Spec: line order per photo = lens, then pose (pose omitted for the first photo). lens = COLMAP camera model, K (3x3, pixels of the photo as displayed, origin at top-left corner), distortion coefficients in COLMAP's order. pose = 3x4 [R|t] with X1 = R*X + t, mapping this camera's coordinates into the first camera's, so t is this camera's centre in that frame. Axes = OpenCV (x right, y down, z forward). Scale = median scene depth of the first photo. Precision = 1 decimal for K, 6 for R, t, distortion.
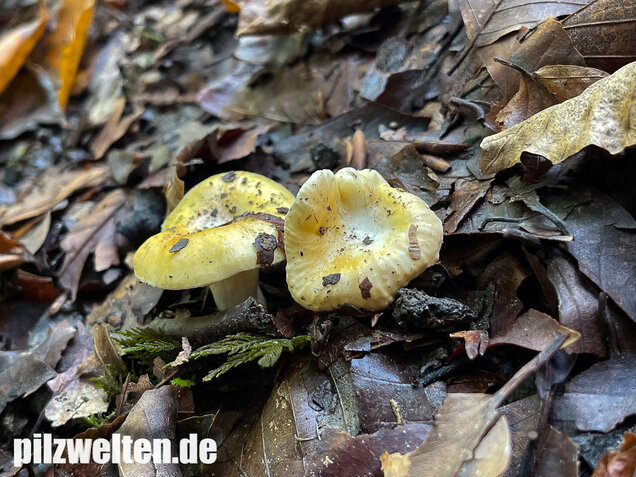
lens RADIAL K [[966.3, 0, 321.6], [0, 966.3, 240.2], [0, 0, 1]] dist [0.013387, 0.000000]
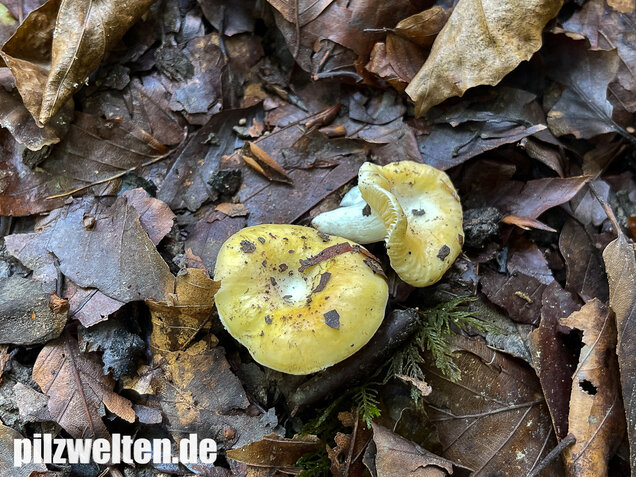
lens RADIAL K [[883.7, 0, 305.2], [0, 883.7, 231.3], [0, 0, 1]] dist [-0.008057, 0.000000]
pose [[0.428572, -0.592656, 0.681971, -0.773308], [0.388961, 0.802302, 0.452792, -0.530299], [-0.815497, 0.071206, 0.574365, 0.462559]]
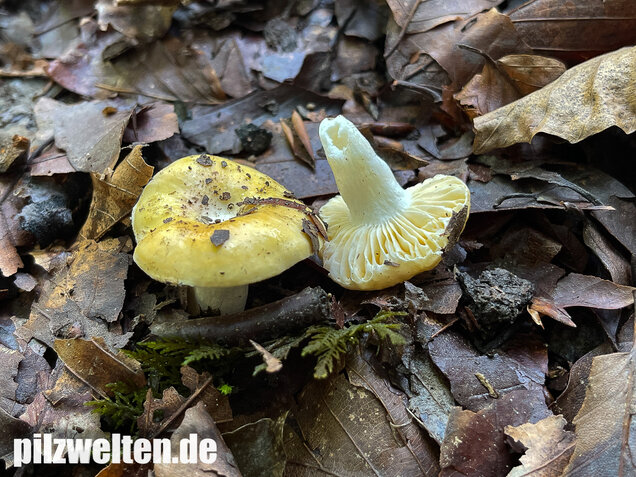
lens RADIAL K [[902.0, 0, 307.1], [0, 902.0, 239.6], [0, 0, 1]] dist [0.000041, 0.000000]
pose [[0.839627, -0.064151, 0.539361, -0.532983], [0.050993, 0.997925, 0.039312, -0.021605], [-0.540764, -0.005503, 0.841156, 0.257701]]
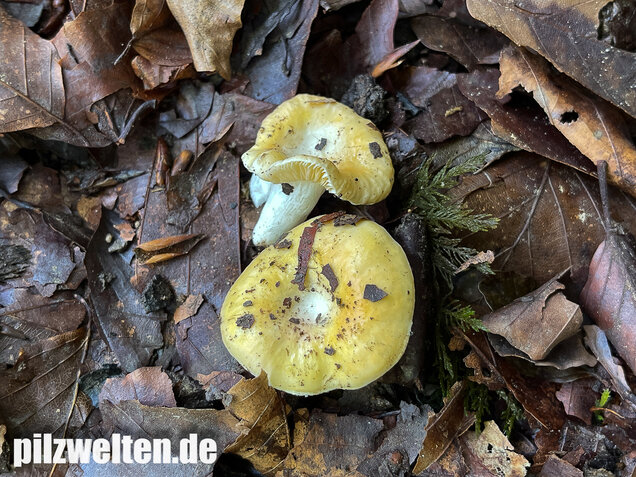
lens RADIAL K [[883.7, 0, 314.9], [0, 883.7, 233.6], [0, 0, 1]] dist [-0.008057, 0.000000]
pose [[-0.344989, -0.693221, 0.632794, -0.645842], [0.771402, 0.174671, 0.611907, -0.591943], [-0.534717, 0.699239, 0.474492, 0.579198]]
